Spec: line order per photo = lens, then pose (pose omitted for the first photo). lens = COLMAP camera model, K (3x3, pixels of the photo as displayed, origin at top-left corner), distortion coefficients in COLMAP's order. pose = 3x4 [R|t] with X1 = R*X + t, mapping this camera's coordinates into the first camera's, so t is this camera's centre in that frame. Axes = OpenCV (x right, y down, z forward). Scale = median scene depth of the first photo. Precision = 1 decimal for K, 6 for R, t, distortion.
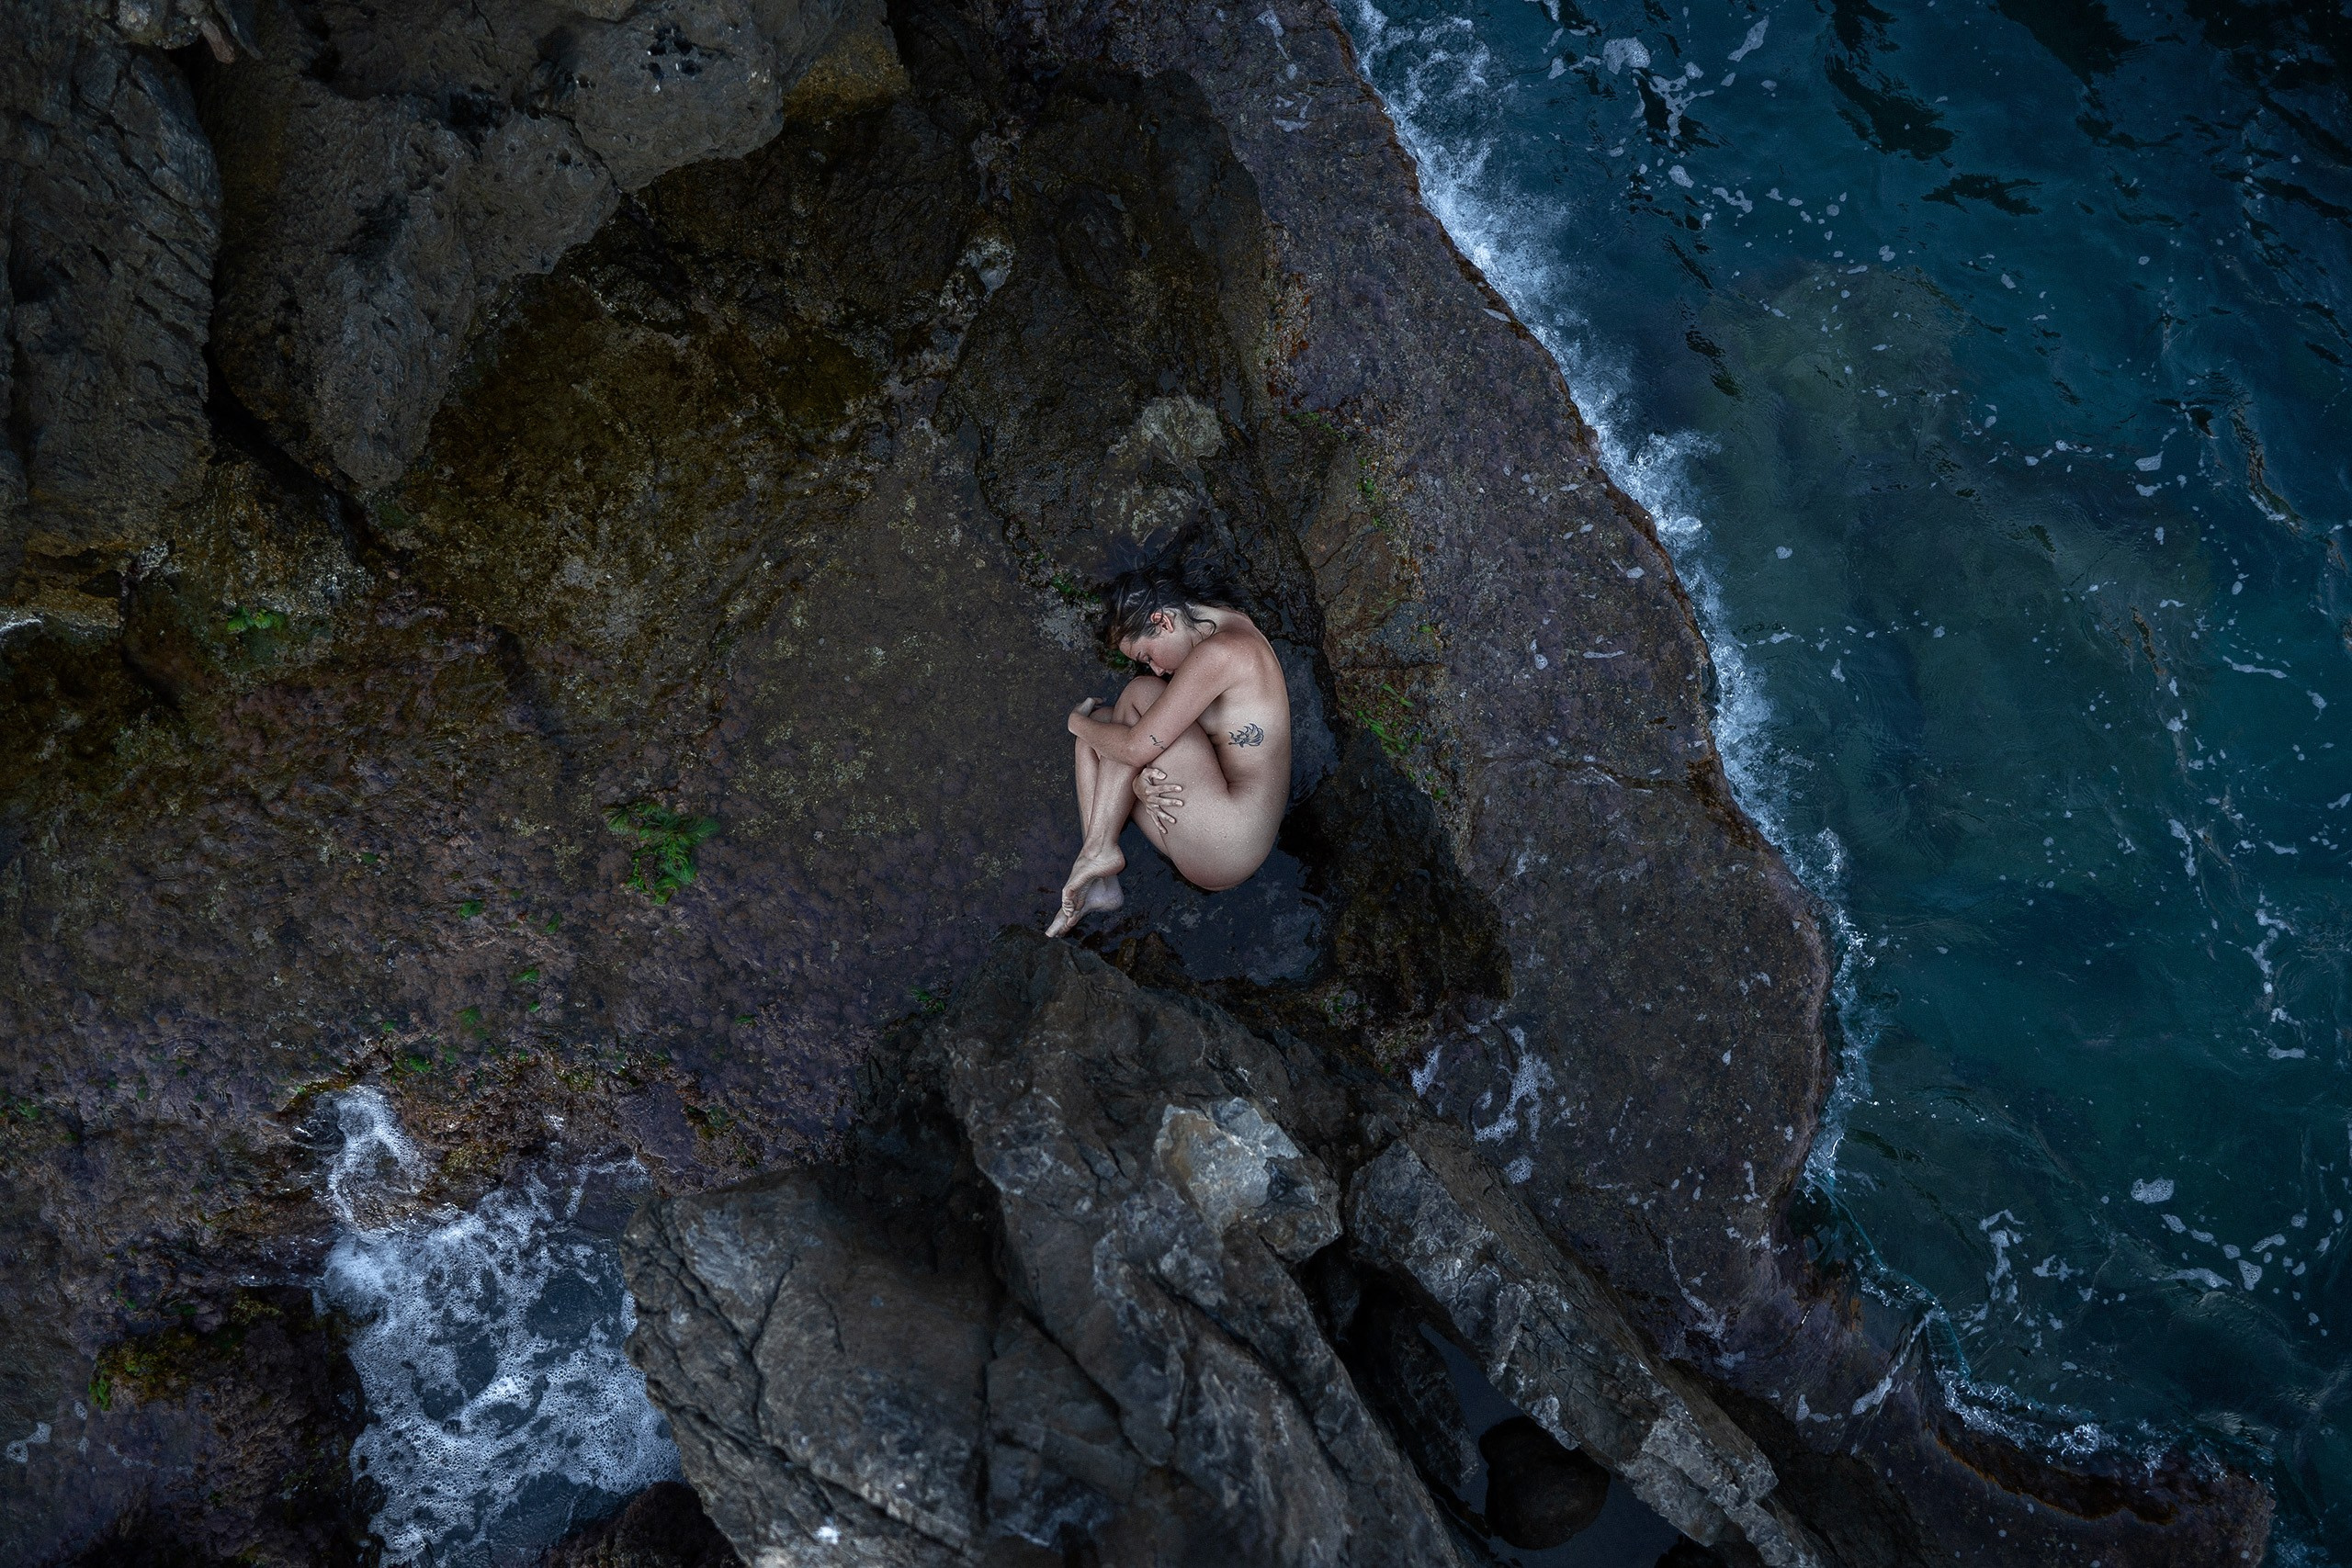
lens RADIAL K [[1394.2, 0, 1184.4], [0, 1394.2, 765.3], [0, 0, 1]] dist [0.067839, 0.007058]
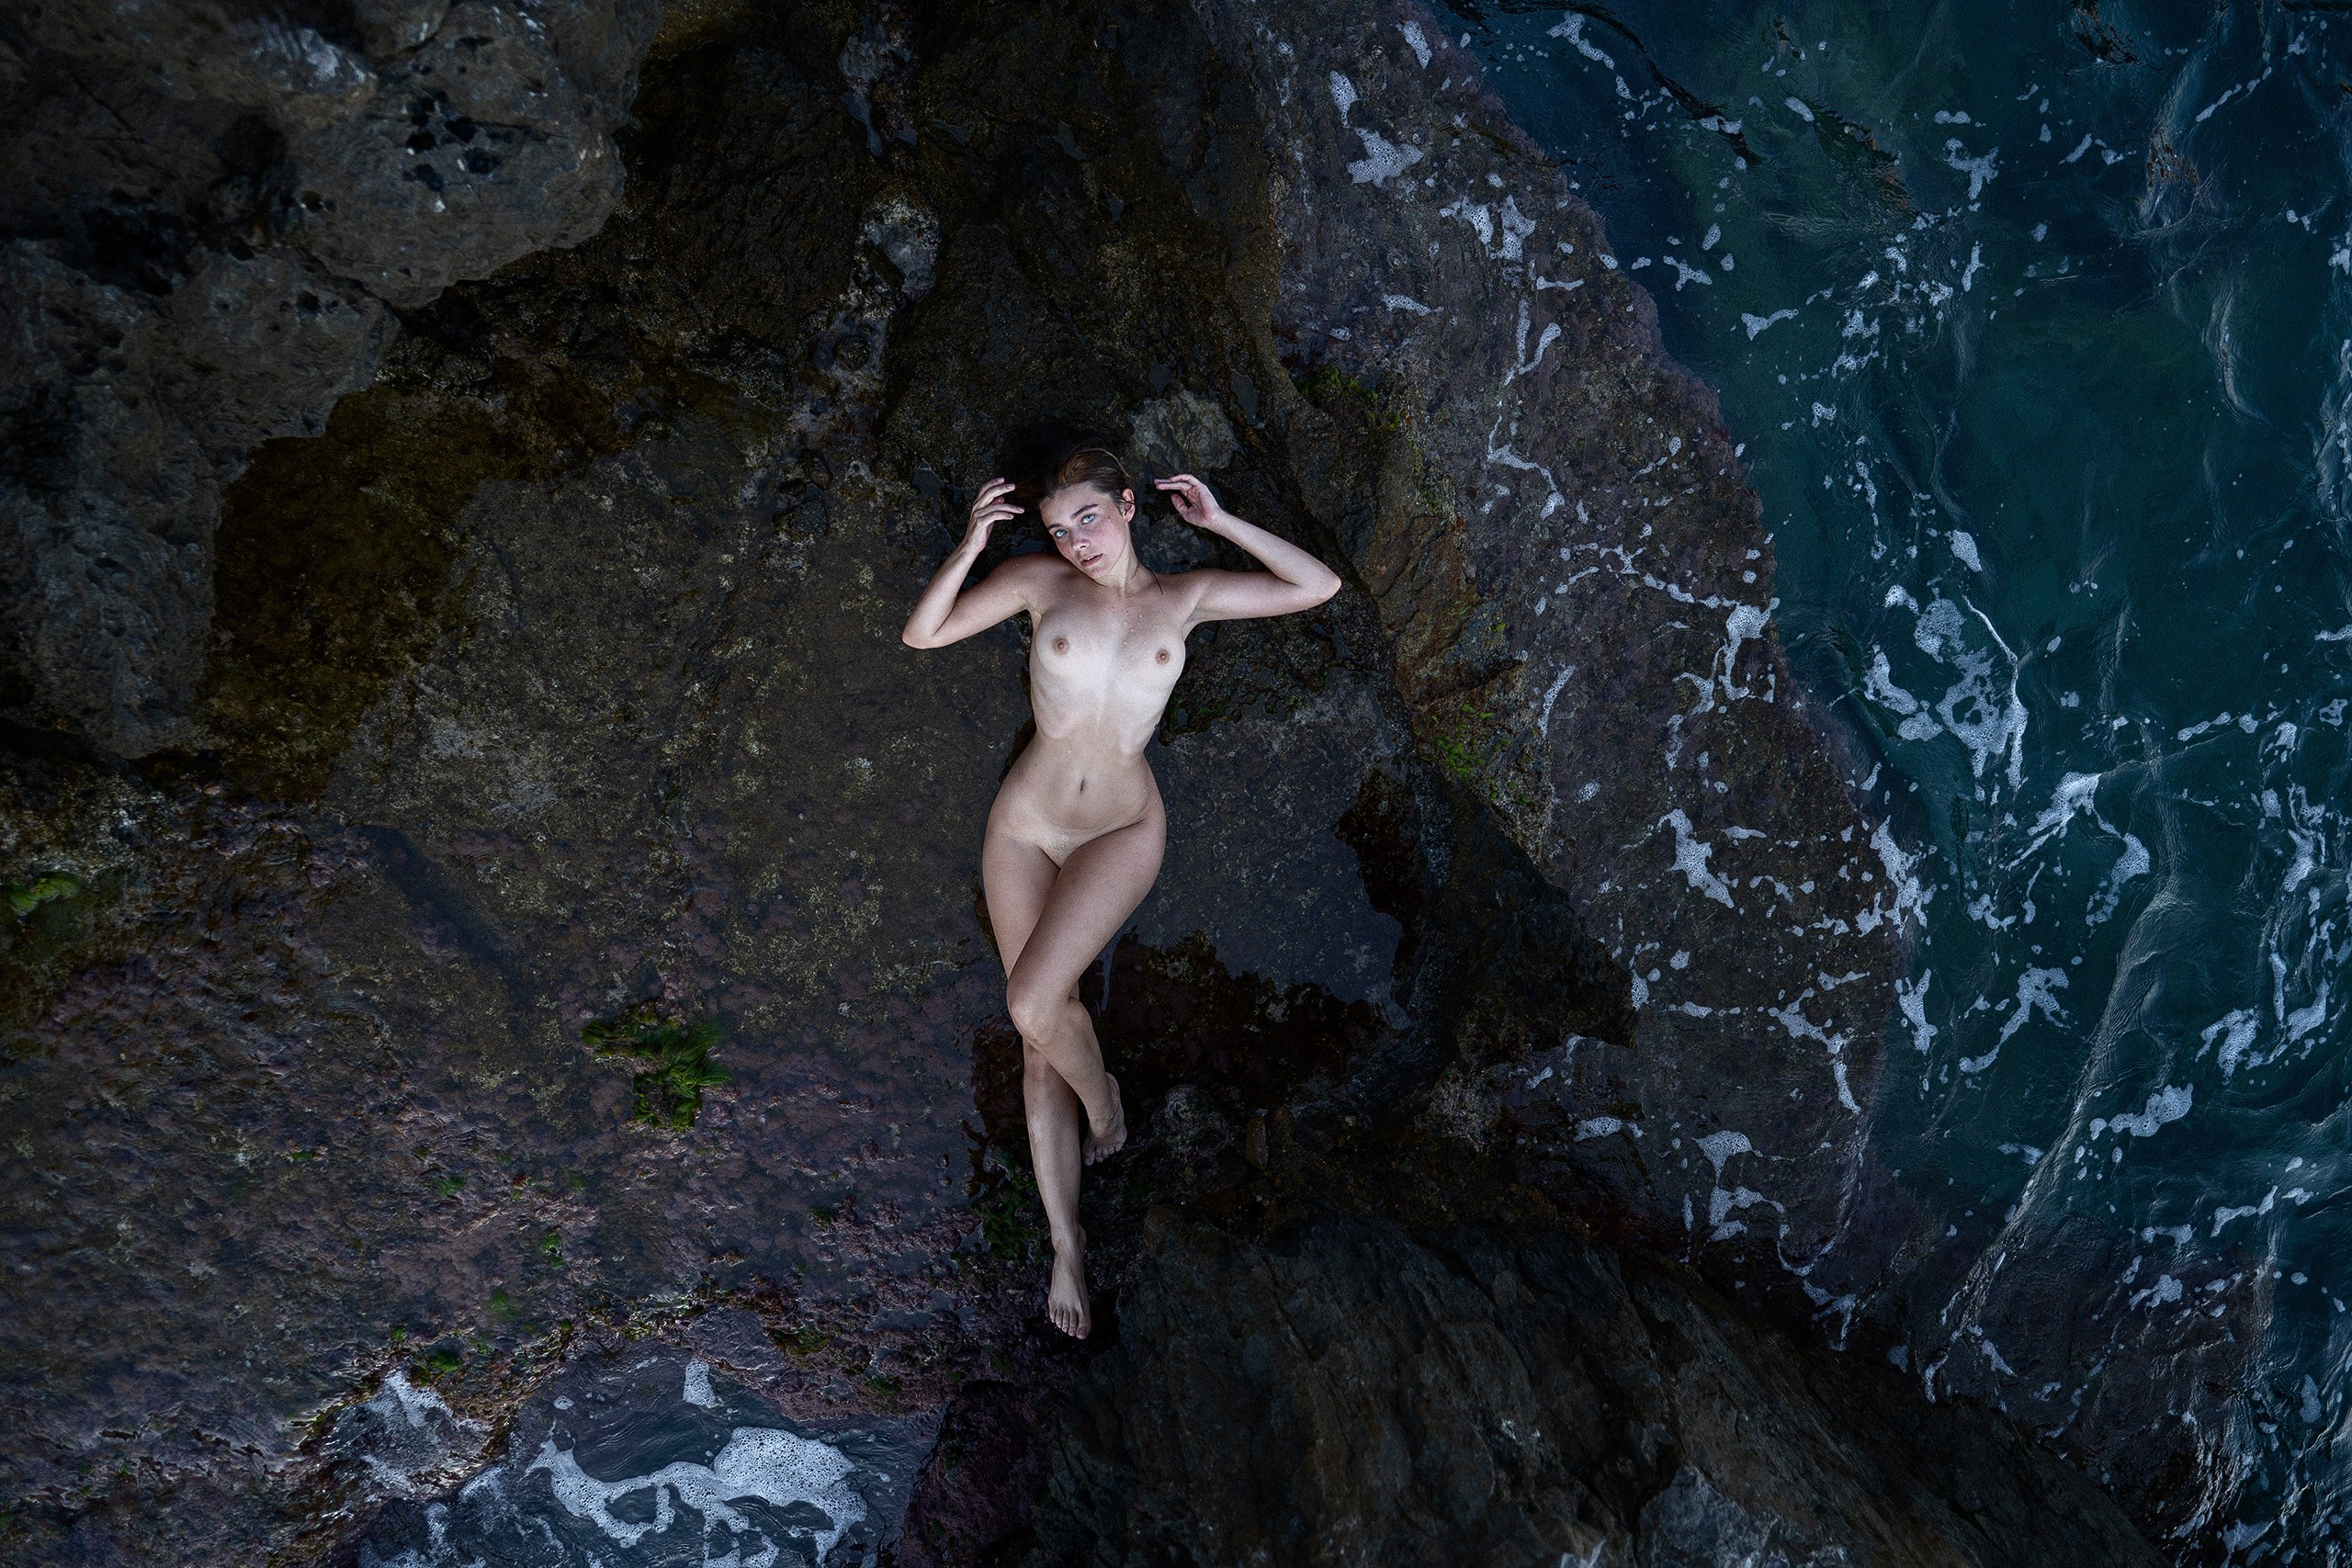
lens RADIAL K [[1394.2, 0, 1188.5], [0, 1394.2, 786.9], [0, 0, 1]] dist [0.067839, 0.007058]
pose [[0.981459, -0.168825, 0.090752, -0.109711], [0.133400, 0.941646, 0.309042, -0.305498], [-0.137630, -0.291206, 0.946709, 0.204482]]
